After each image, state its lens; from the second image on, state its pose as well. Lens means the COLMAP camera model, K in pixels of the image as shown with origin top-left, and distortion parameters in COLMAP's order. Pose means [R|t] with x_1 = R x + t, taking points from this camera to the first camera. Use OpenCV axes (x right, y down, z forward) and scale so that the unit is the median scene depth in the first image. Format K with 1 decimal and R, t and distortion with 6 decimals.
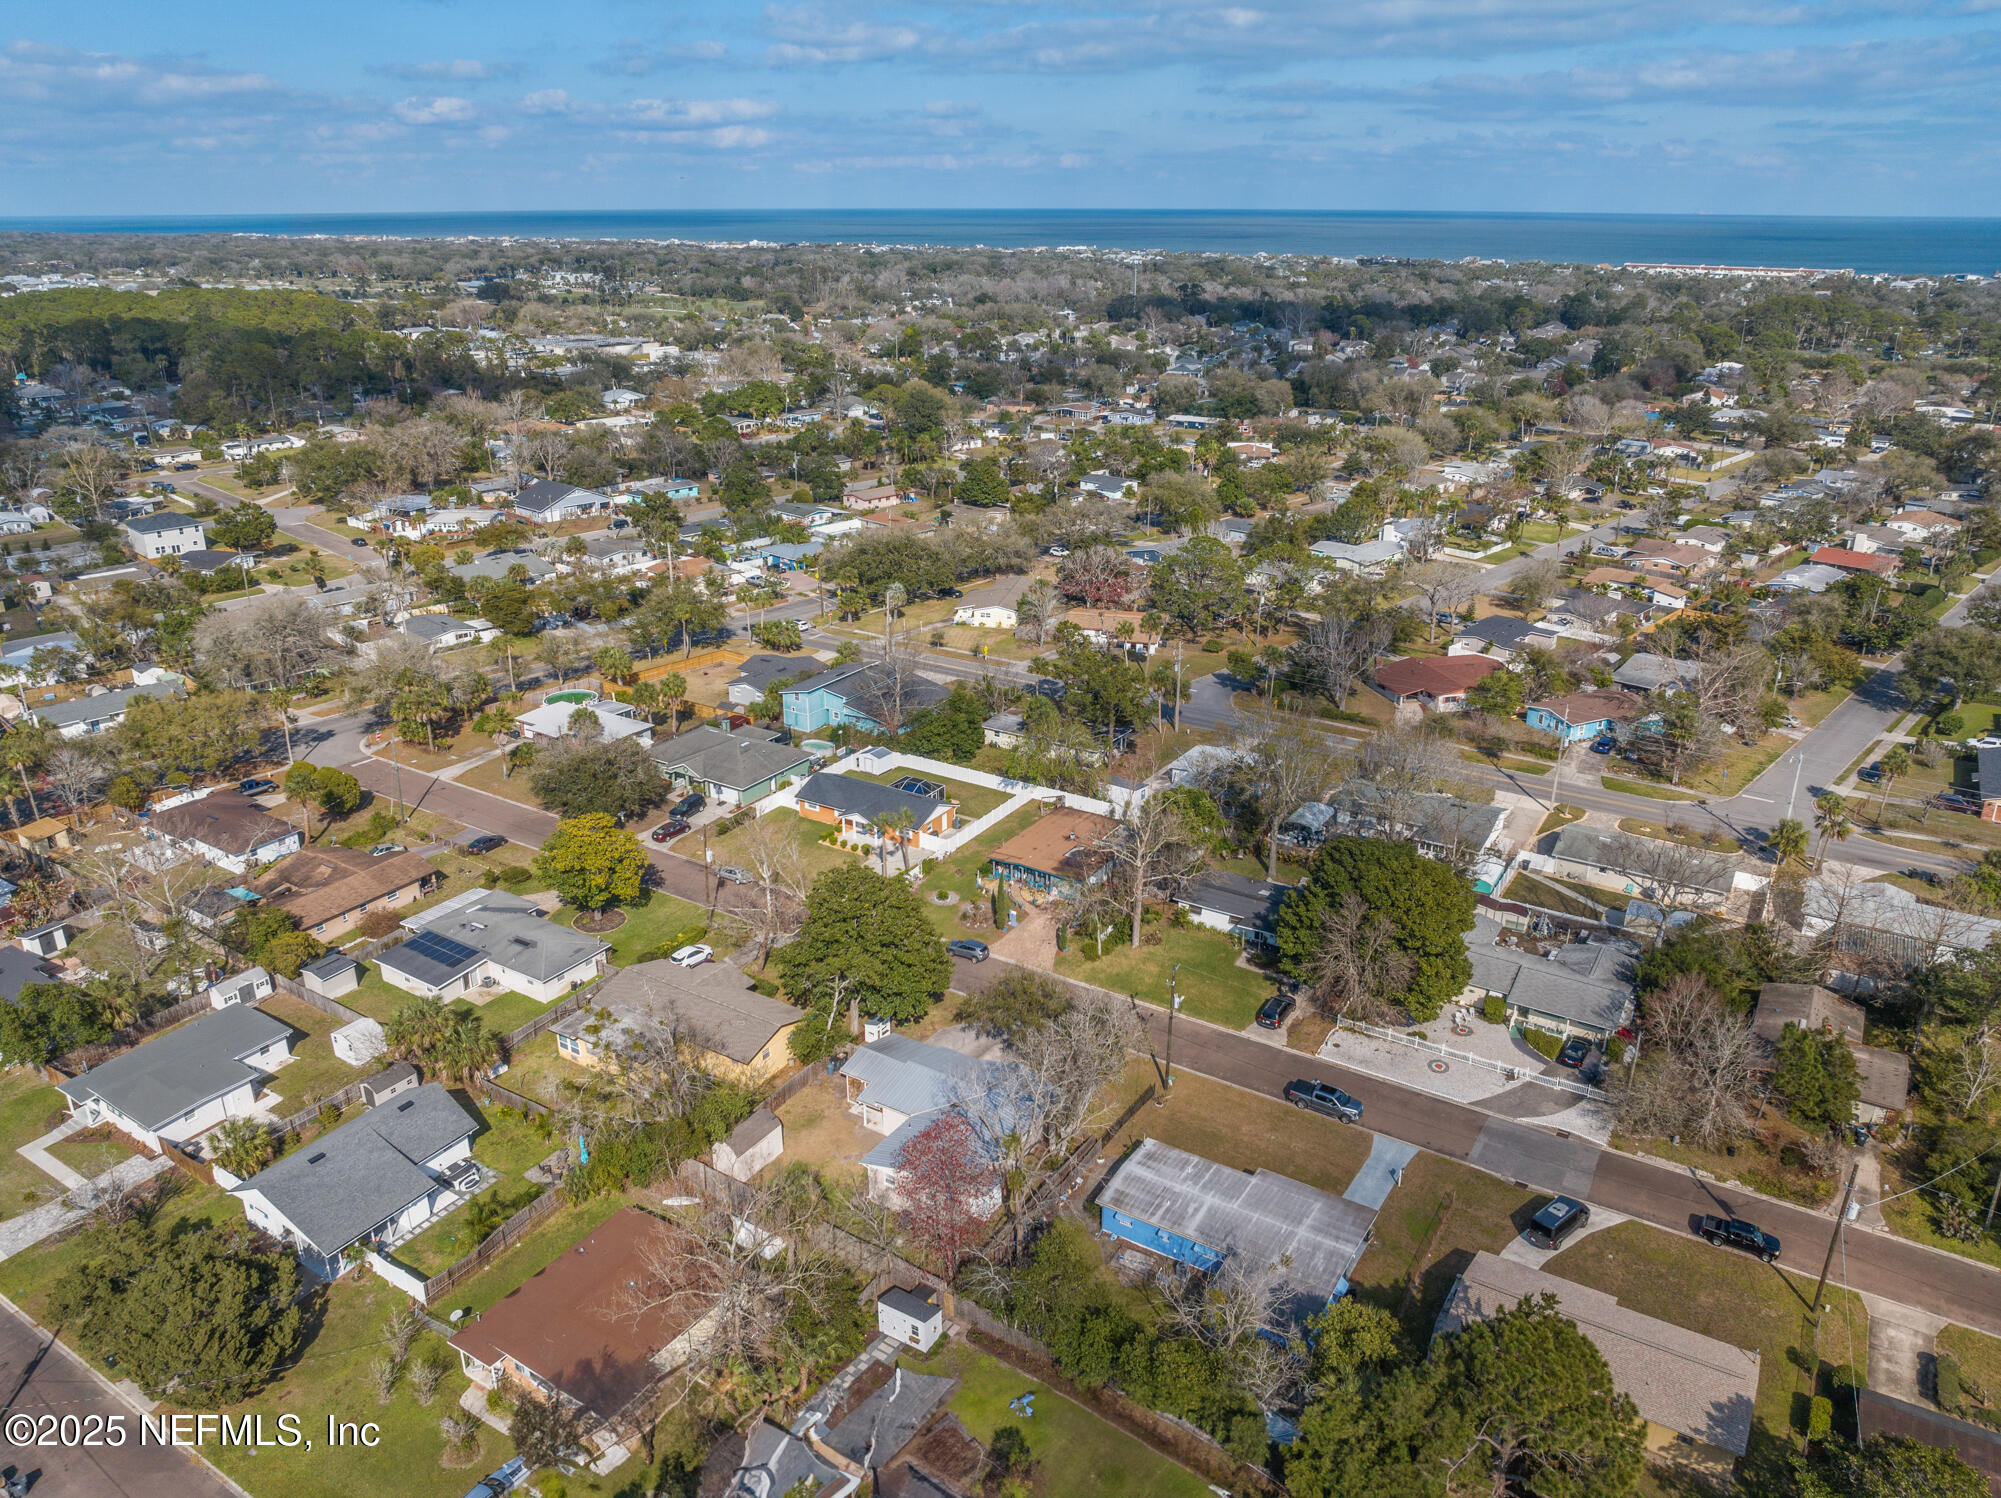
lens RADIAL K [[1428.5, 0, 978.4], [0, 1428.5, 750.8], [0, 0, 1]] dist [-0.022020, 0.001693]
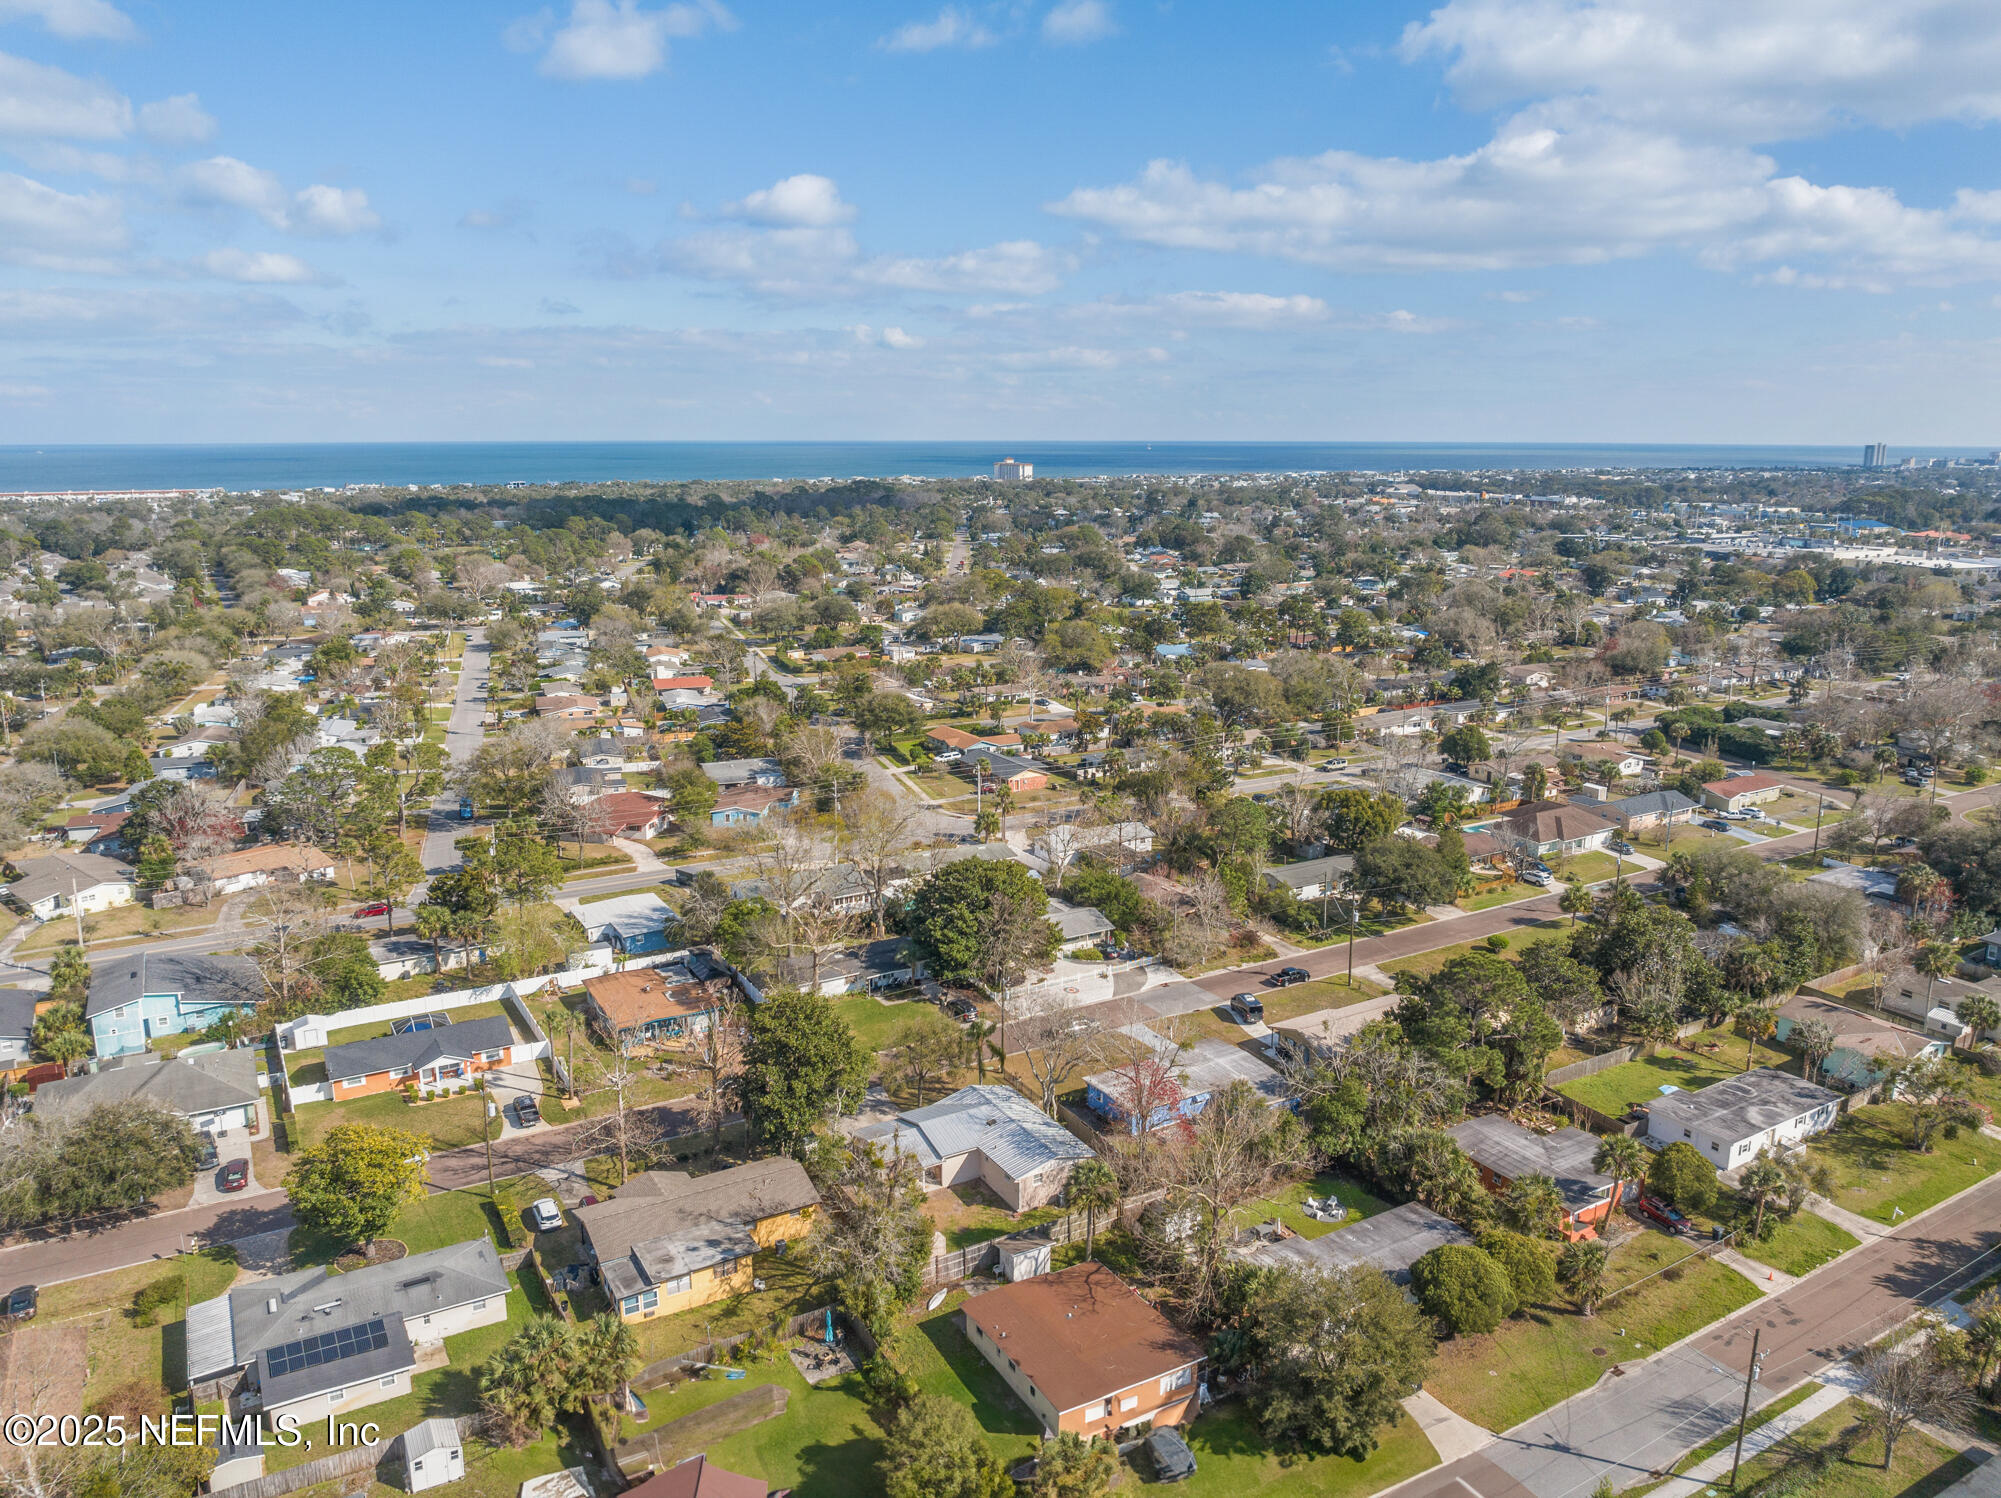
lens RADIAL K [[1428.5, 0, 978.4], [0, 1428.5, 750.8], [0, 0, 1]] dist [-0.022020, 0.001693]
pose [[0.467432, -0.190175, 0.863331, -0.636628], [0.317087, 0.947671, 0.037074, -0.061923], [-0.825205, 0.256422, 0.503274, 0.206444]]
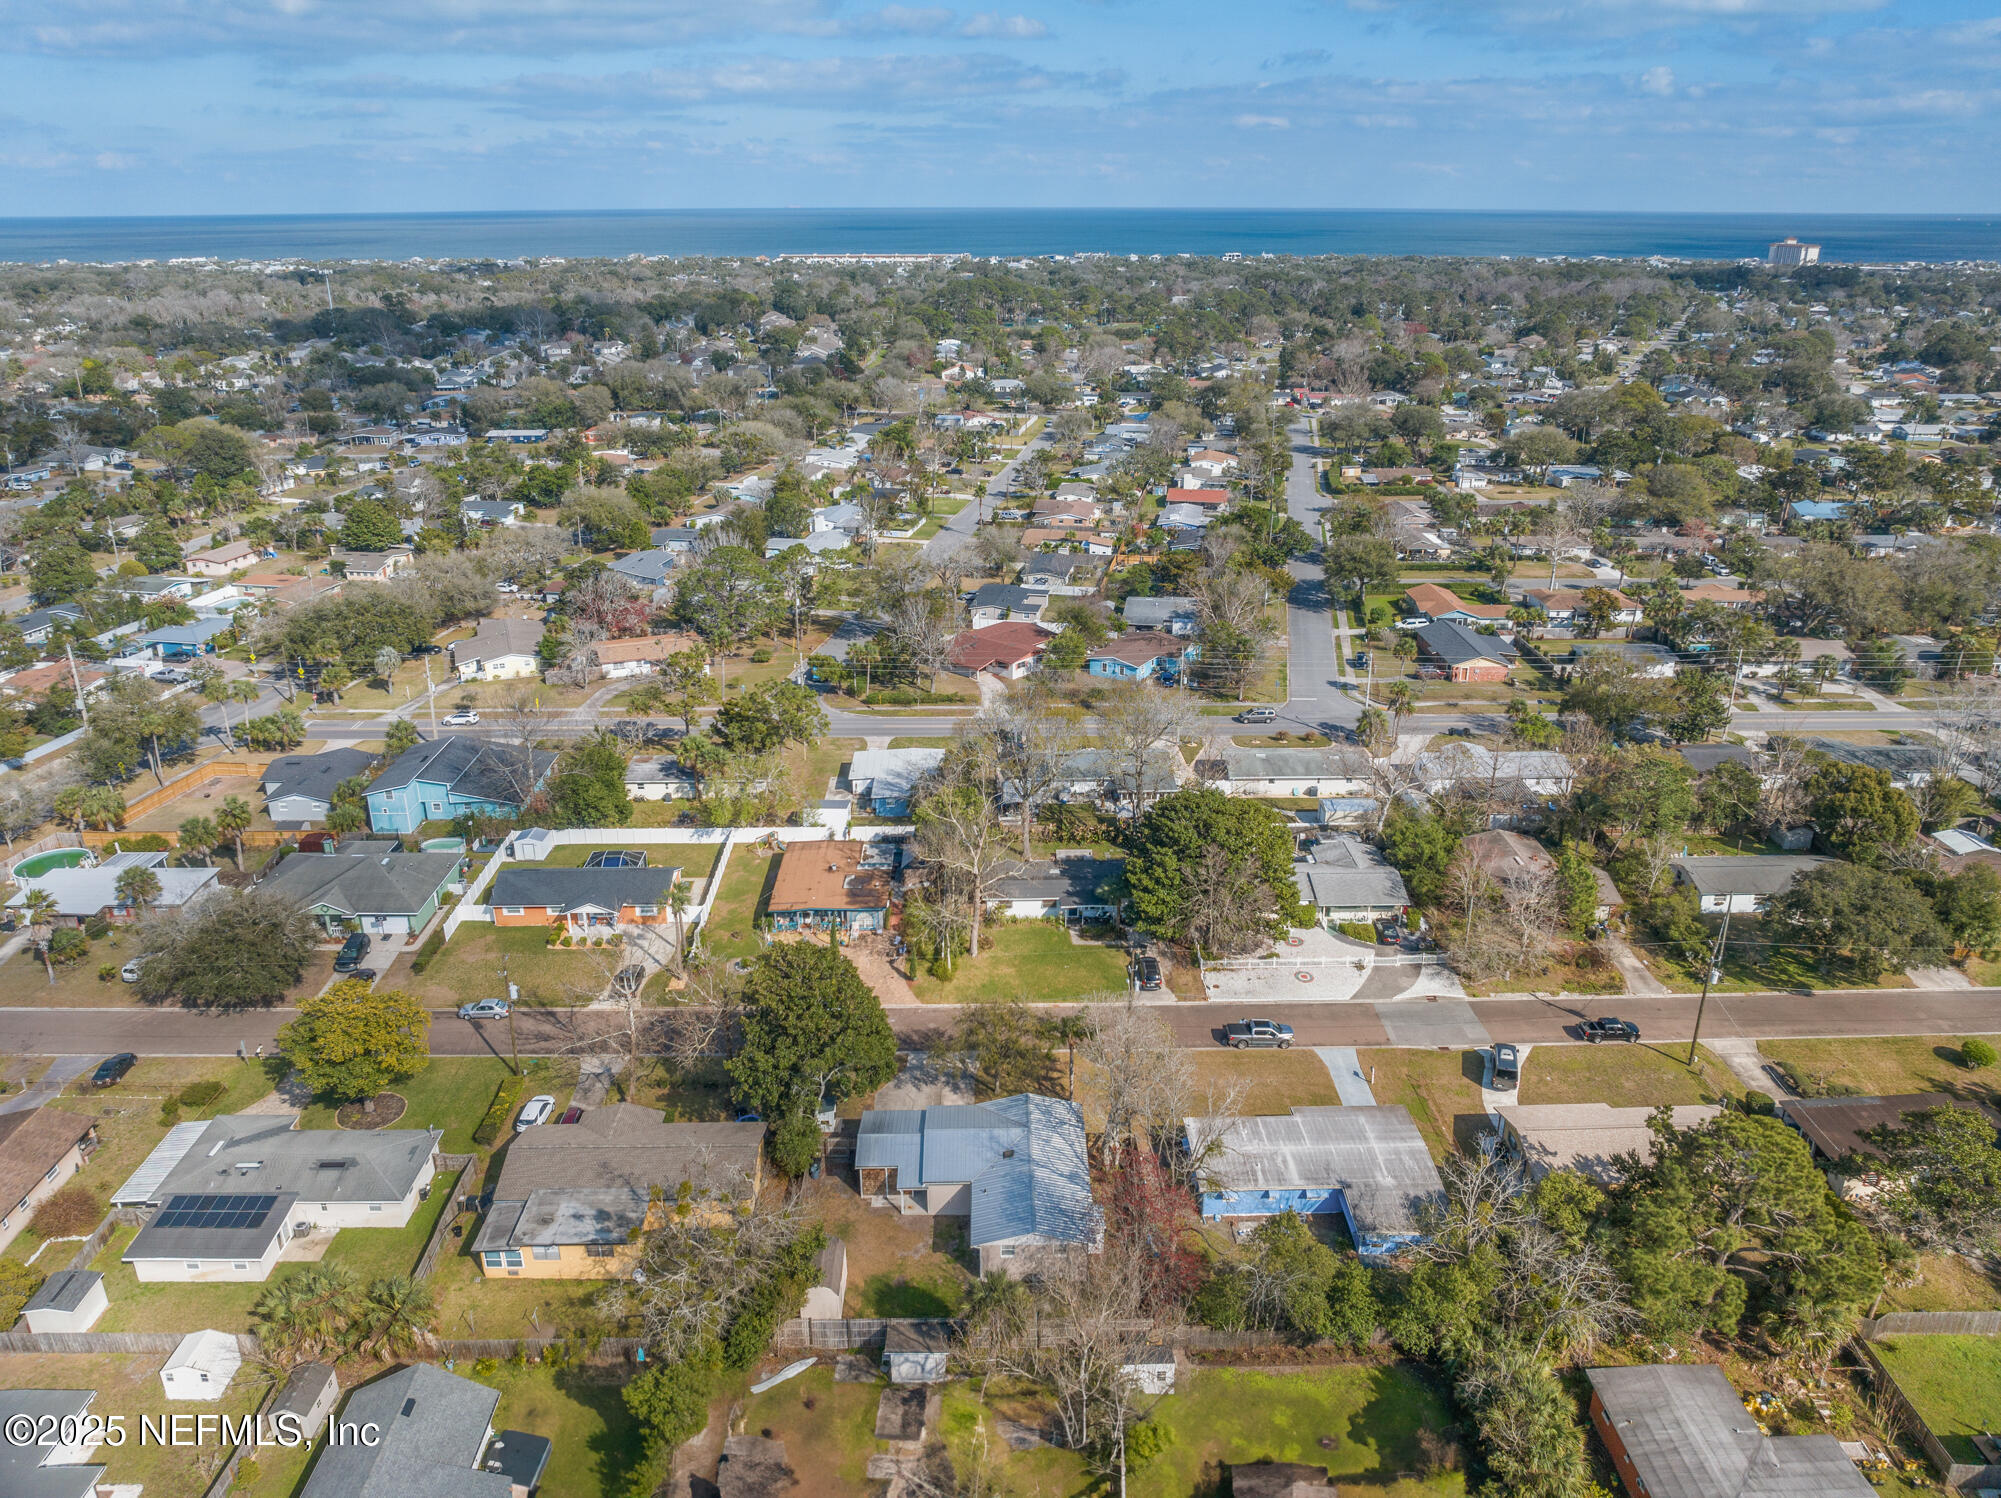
lens RADIAL K [[1409.8, 0, 1006.3], [0, 1409.8, 784.4], [0, 0, 1]] dist [-0.027876, -0.012440]
pose [[0.831305, -0.215393, 0.512385, -0.284133], [0.201226, 0.975954, 0.083792, -0.046187], [-0.518113, 0.033448, 0.854658, 0.119047]]
